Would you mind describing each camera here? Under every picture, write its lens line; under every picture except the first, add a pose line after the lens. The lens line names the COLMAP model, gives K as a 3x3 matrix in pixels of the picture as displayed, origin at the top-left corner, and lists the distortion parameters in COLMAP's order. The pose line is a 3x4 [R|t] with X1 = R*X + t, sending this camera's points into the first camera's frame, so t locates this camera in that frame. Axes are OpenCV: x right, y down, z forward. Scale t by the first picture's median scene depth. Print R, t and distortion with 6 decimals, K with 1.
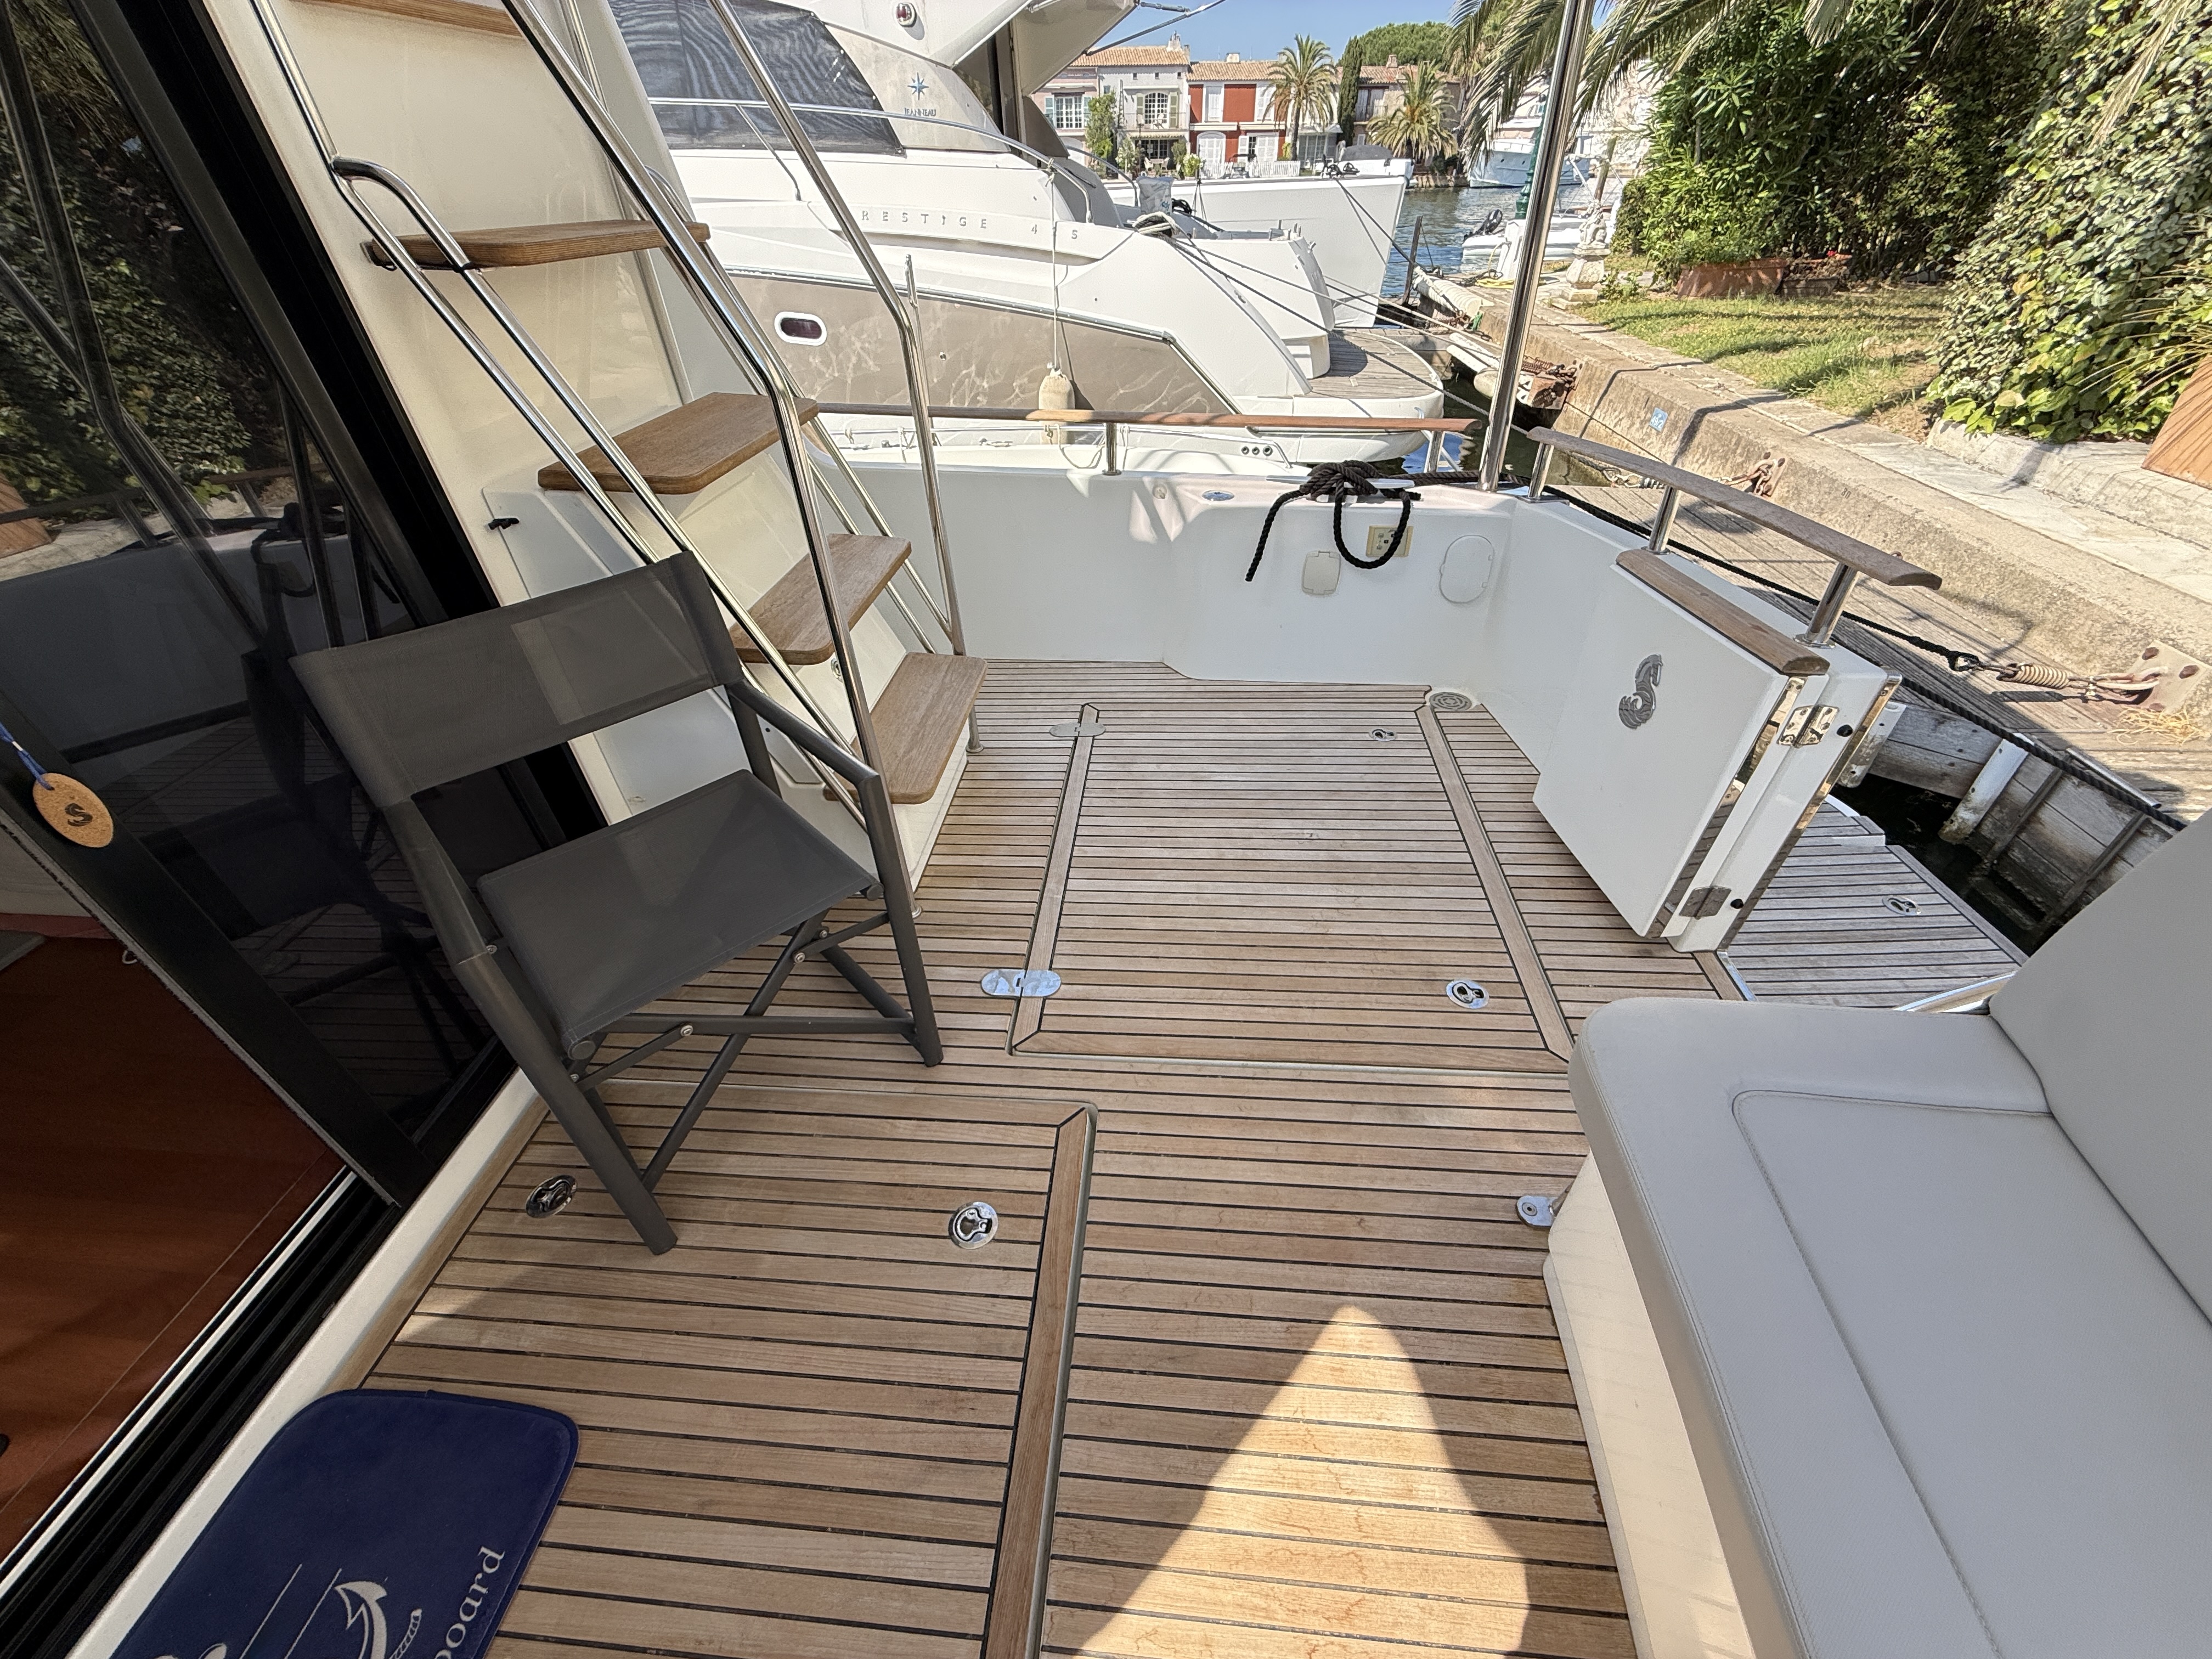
lens RADIAL K [[881.0, 0, 1098.5], [0, 881.0, 834.8], [0, 0, 1]] dist [-0.001254, 0.000615]
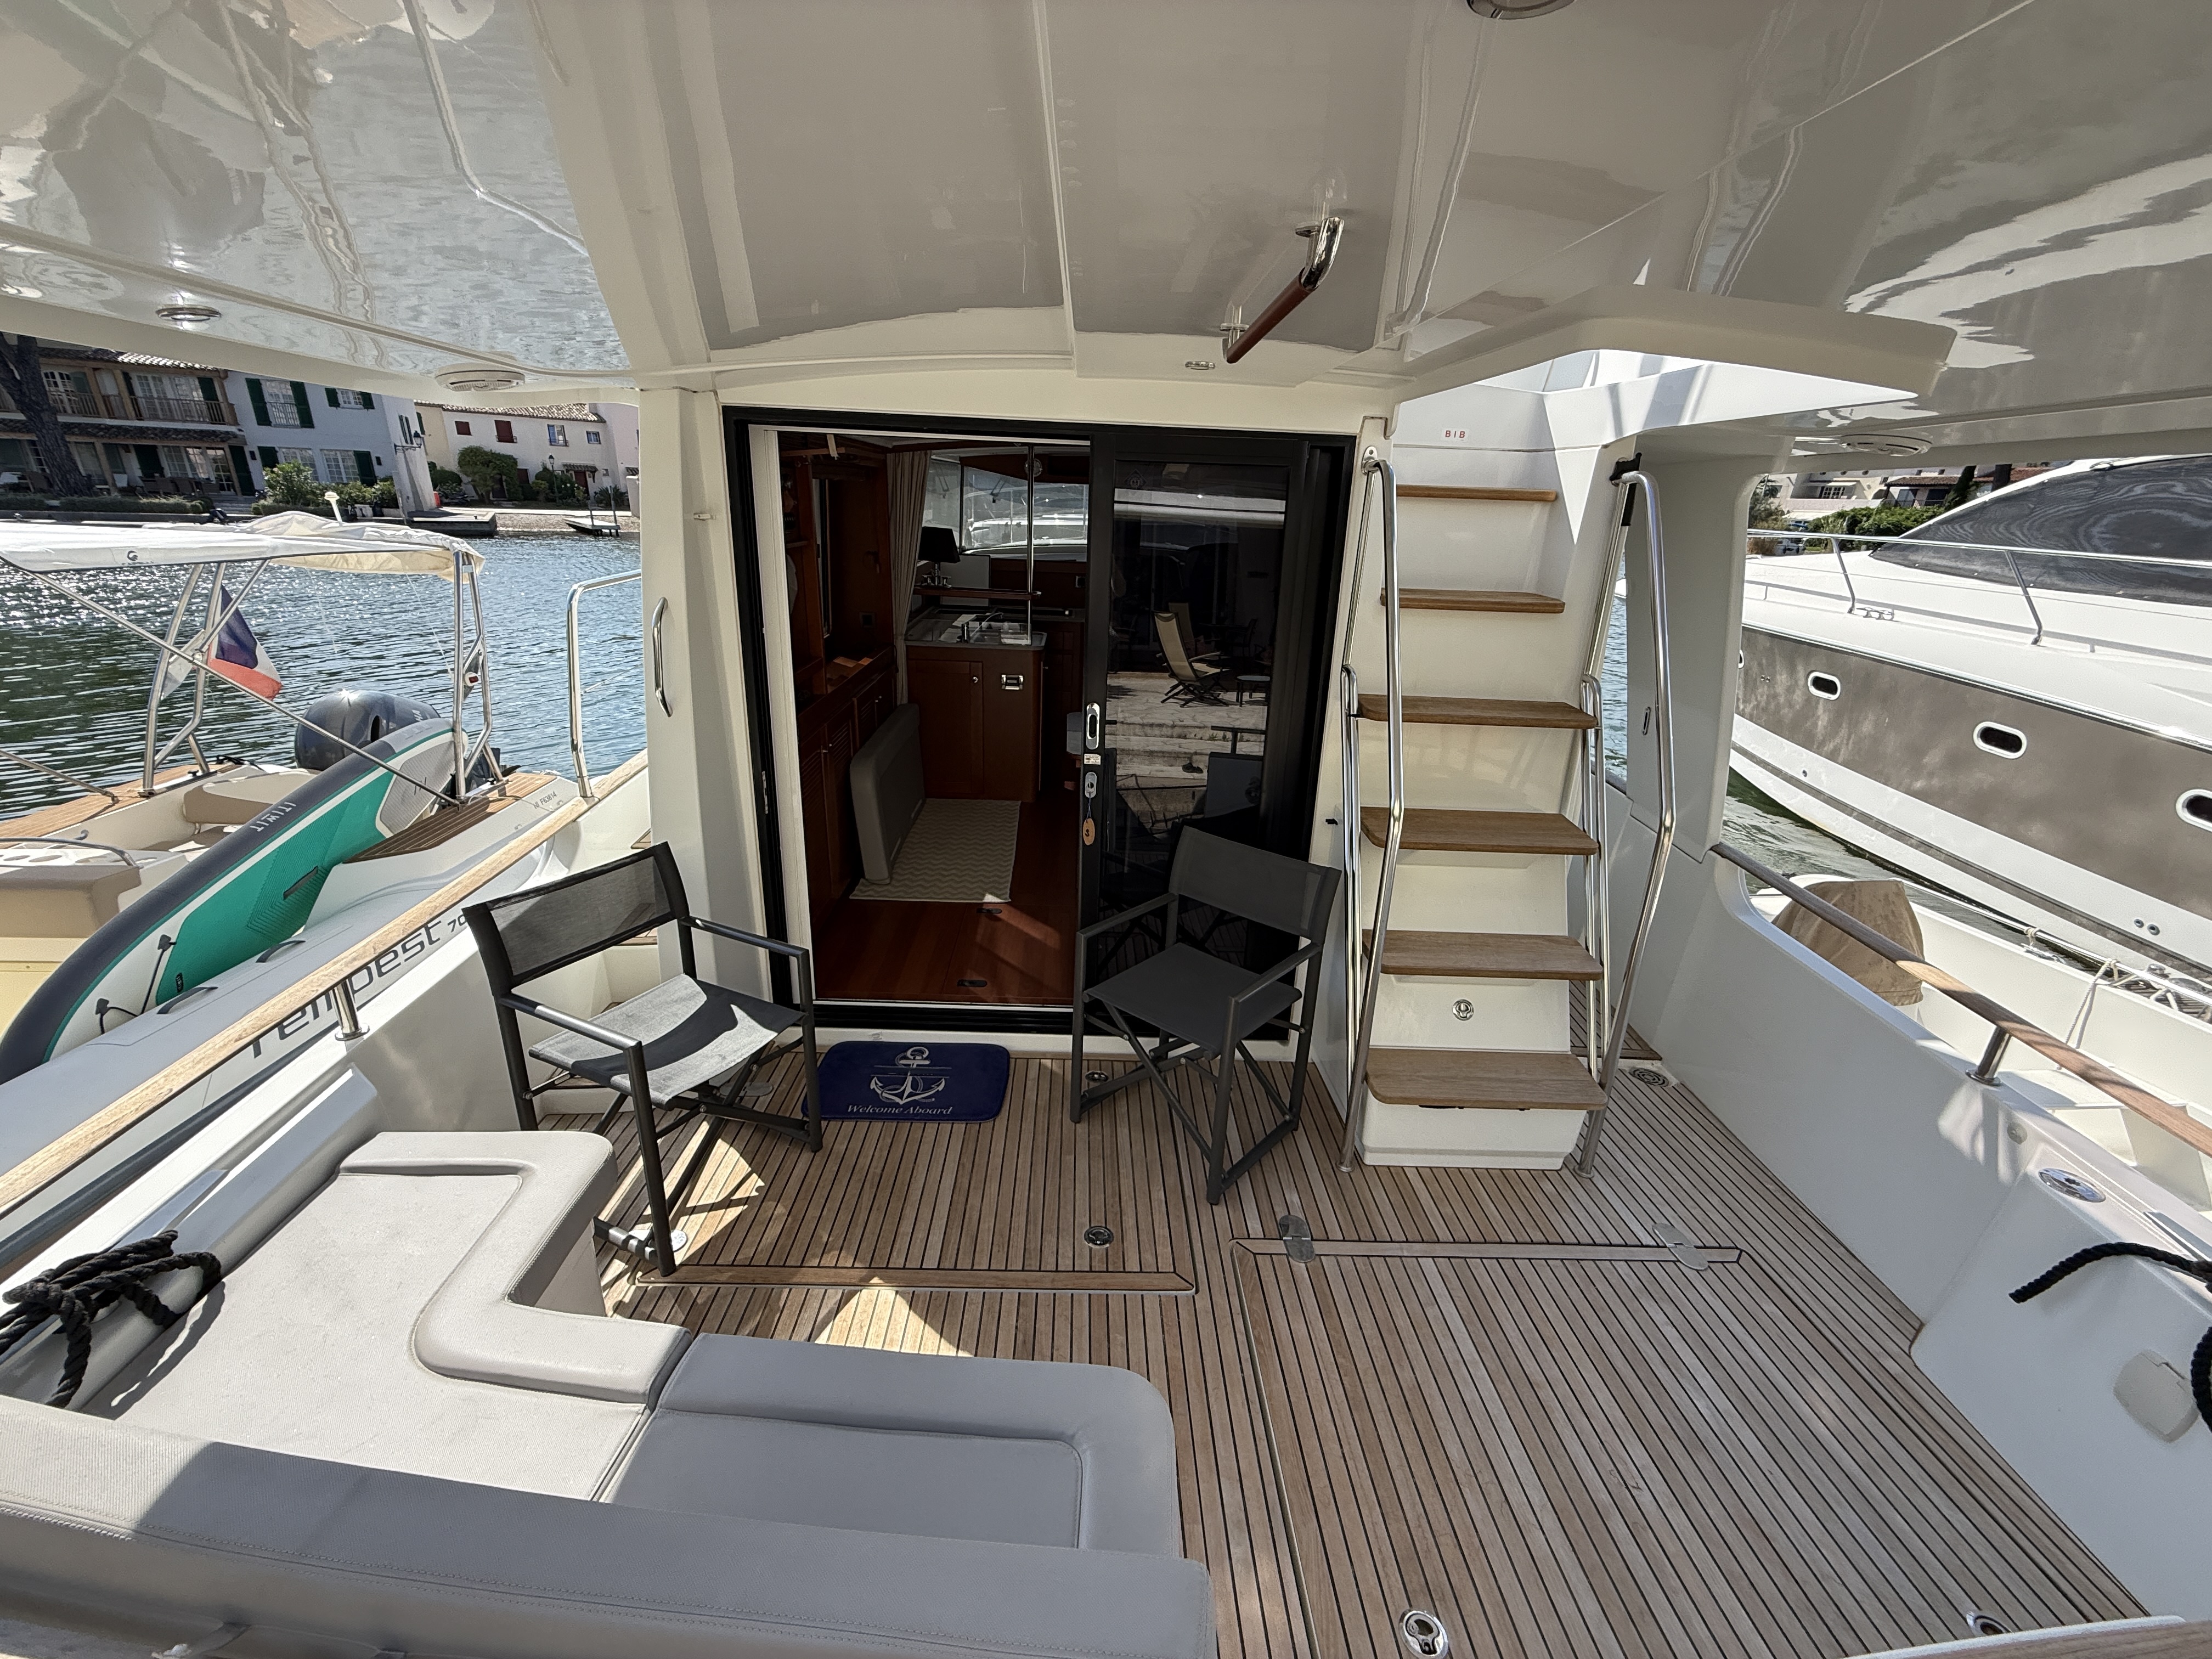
lens RADIAL K [[879.7, 0, 1098.1], [0, 879.7, 842.1], [0, 0, 1]] dist [-0.004326, -0.000010]
pose [[0.105443, 0.378055, -0.919759, 1.013429], [-0.627300, 0.742958, 0.233469, -0.455675], [0.771606, 0.552347, 0.315494, 0.061013]]
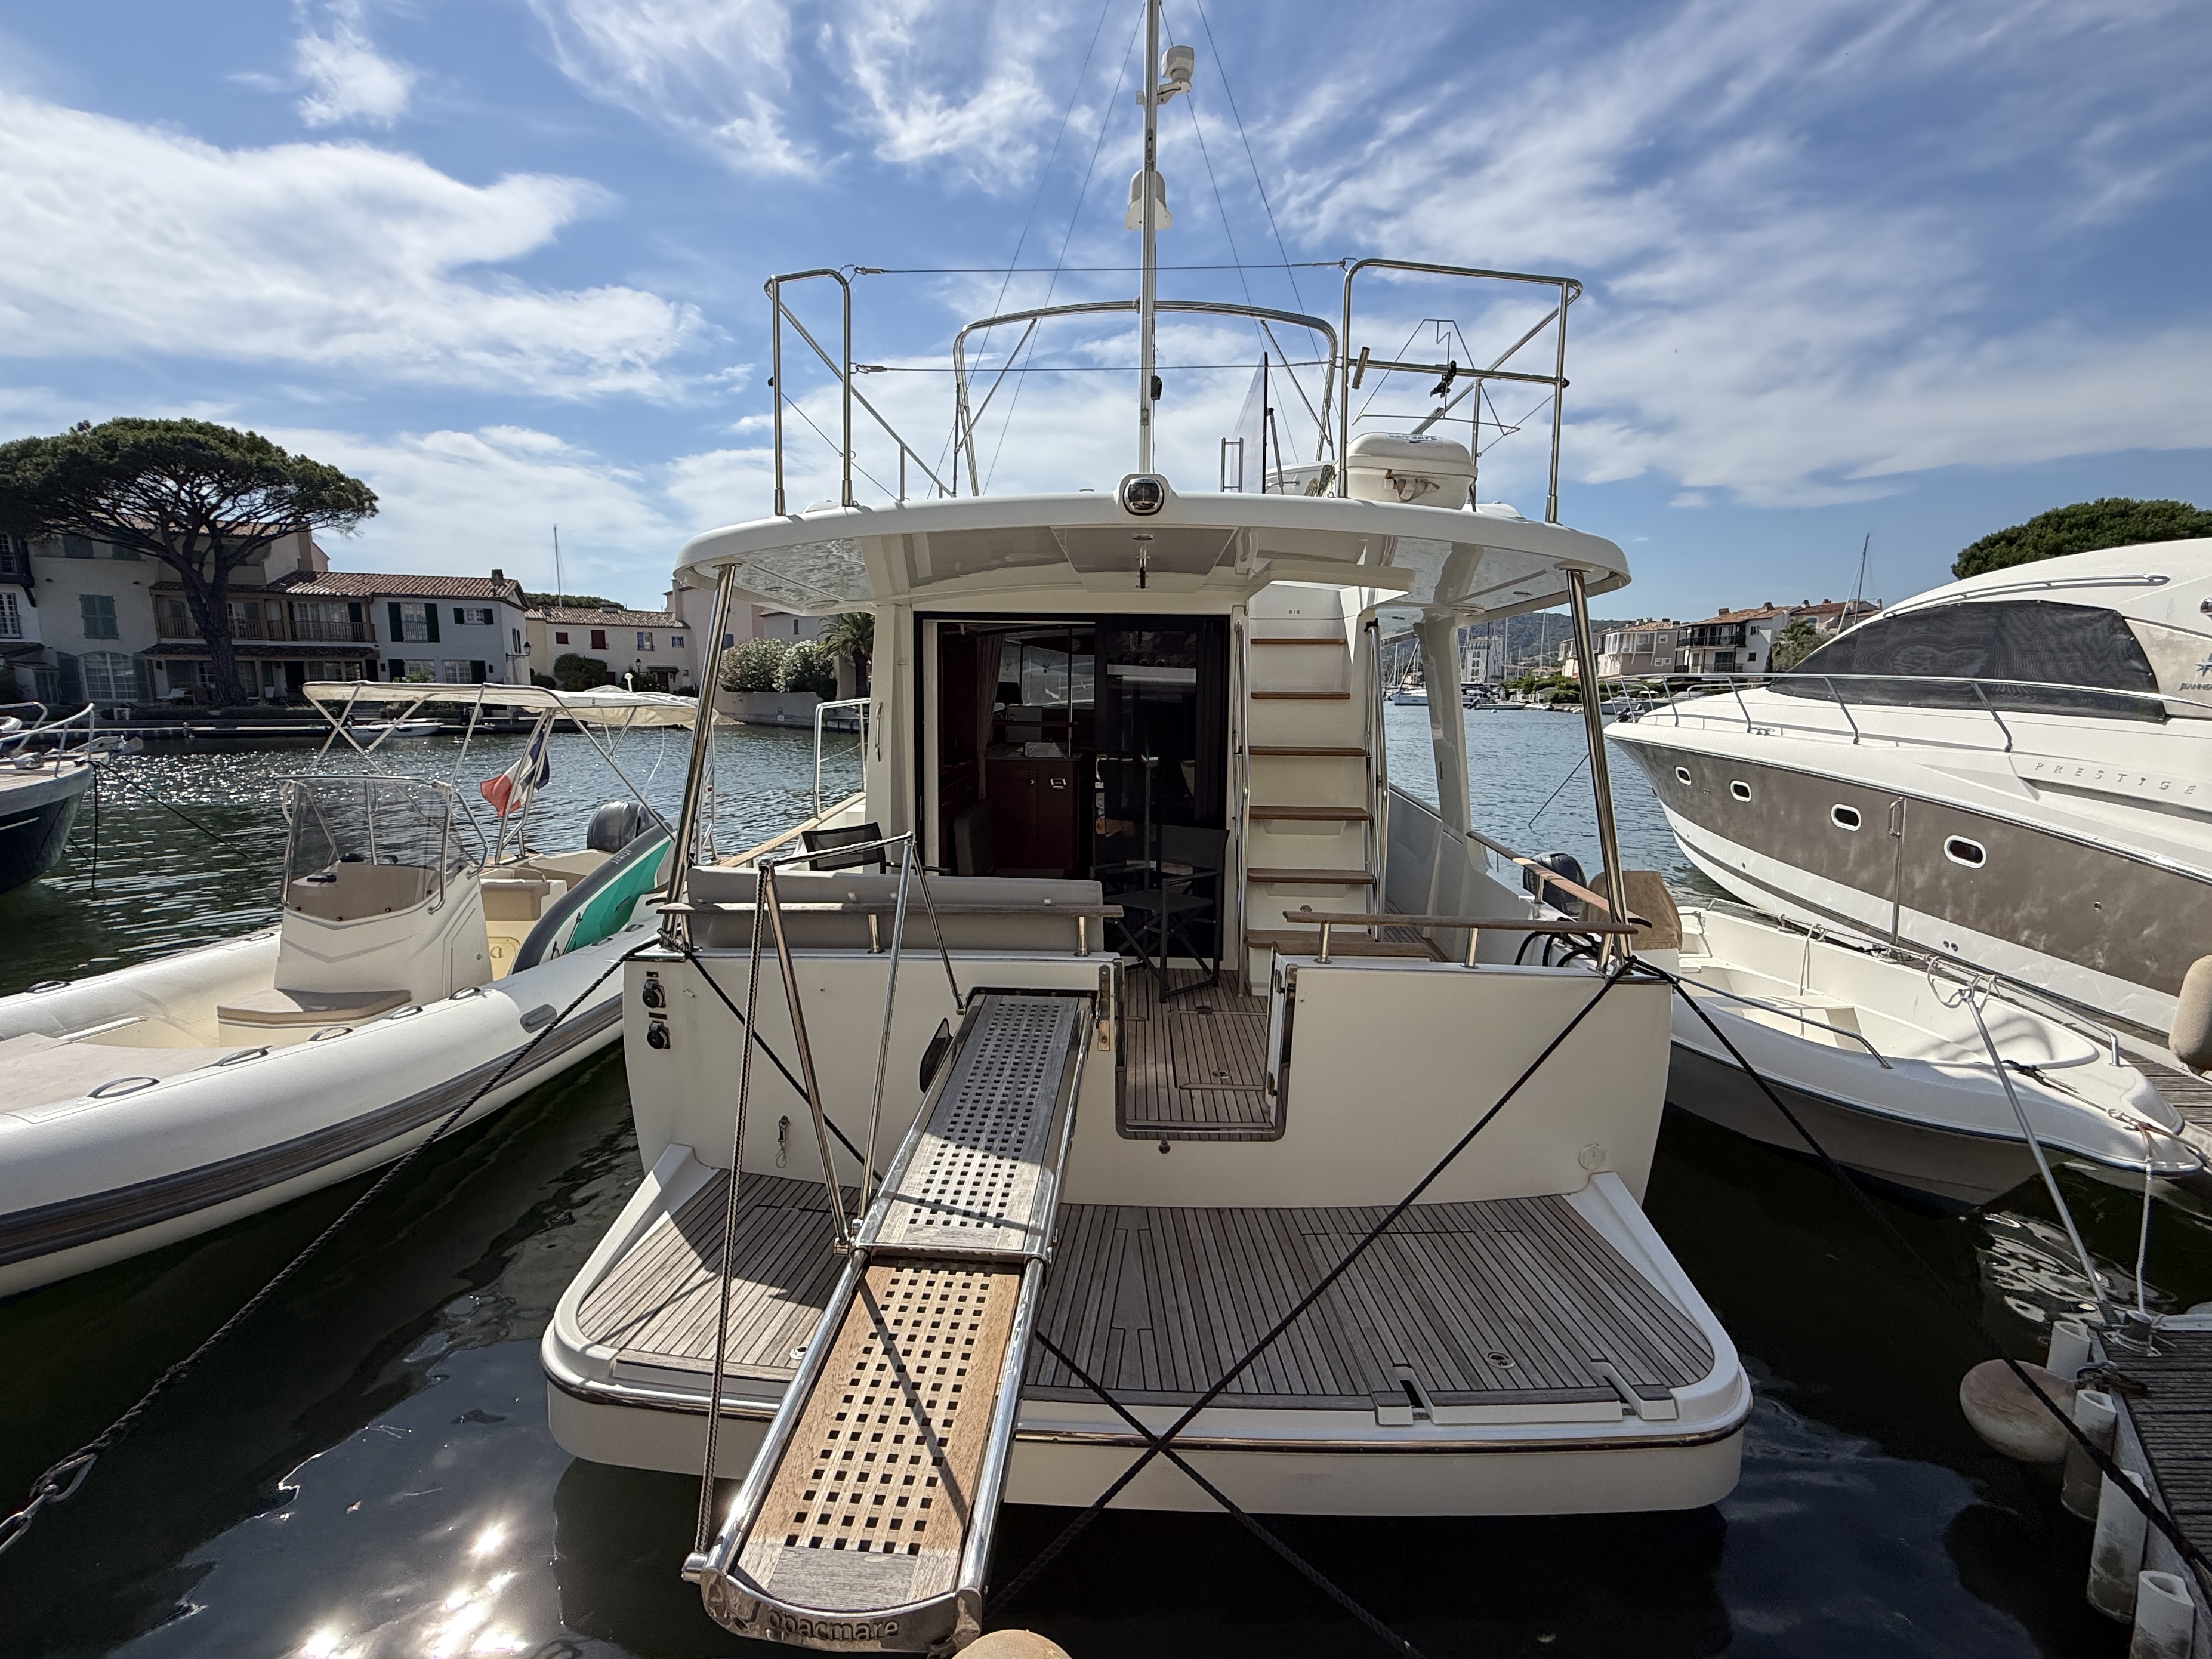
lens RADIAL K [[959.3, 0, 1095.6], [0, 959.3, 829.2], [0, 0, 1]] dist [-0.000530, -0.000259]
pose [[0.039330, 0.164473, -0.985597, 2.869732], [-0.602711, 0.790633, 0.107887, -0.399492], [0.796990, 0.589787, 0.130226, 0.146757]]
